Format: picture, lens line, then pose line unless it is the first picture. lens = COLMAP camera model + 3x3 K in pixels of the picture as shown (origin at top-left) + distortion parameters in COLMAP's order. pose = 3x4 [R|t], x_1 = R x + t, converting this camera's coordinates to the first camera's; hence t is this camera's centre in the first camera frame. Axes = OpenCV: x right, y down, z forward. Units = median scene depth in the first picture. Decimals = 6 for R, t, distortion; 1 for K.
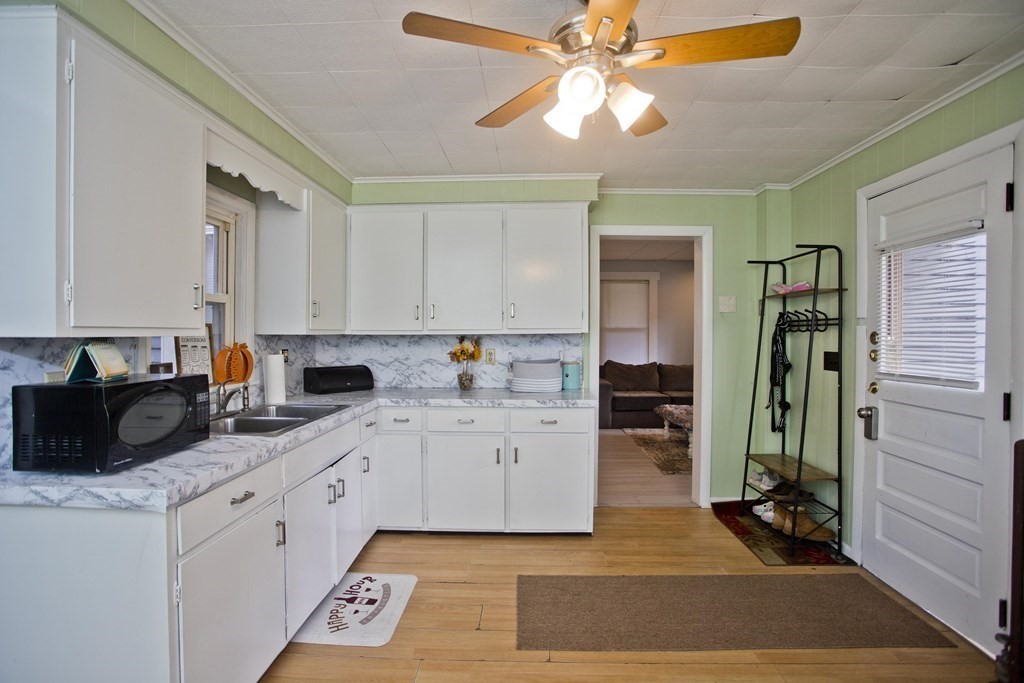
lens RADIAL K [[495.5, 0, 515.5], [0, 495.5, 338.8], [0, 0, 1]] dist [-0.060445, 0.019331]
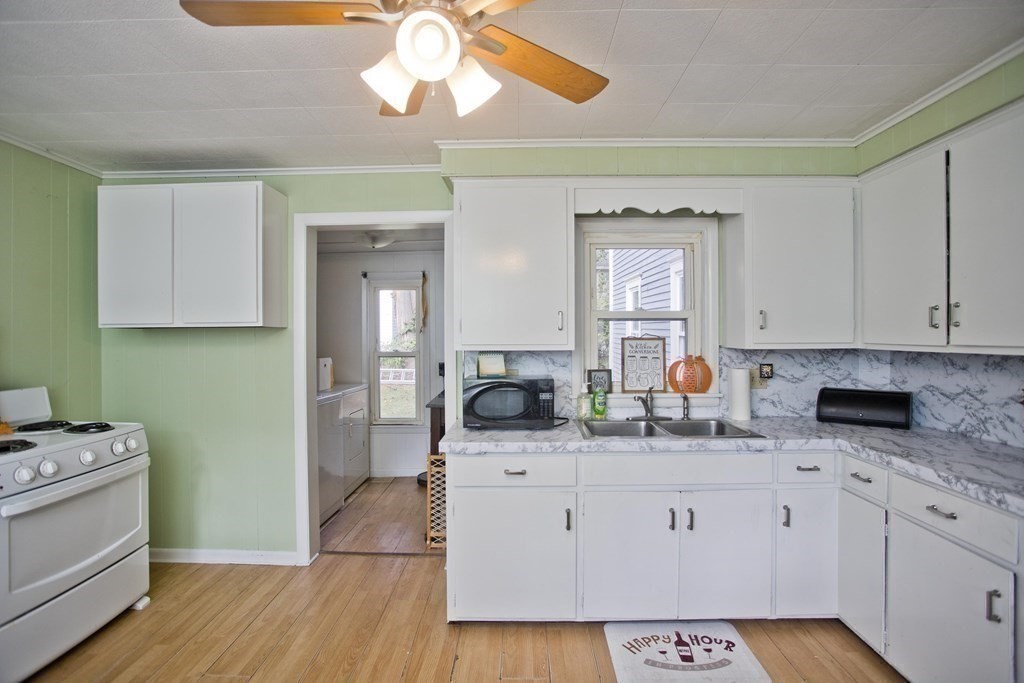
lens RADIAL K [[495.5, 0, 514.4], [0, 495.5, 337.1], [0, 0, 1]] dist [-0.060445, 0.019331]
pose [[0.019686, 0.005366, -0.999792, 0.475828], [-0.007445, 0.999959, 0.005220, -0.033402], [0.999778, 0.007340, 0.019725, 0.566161]]
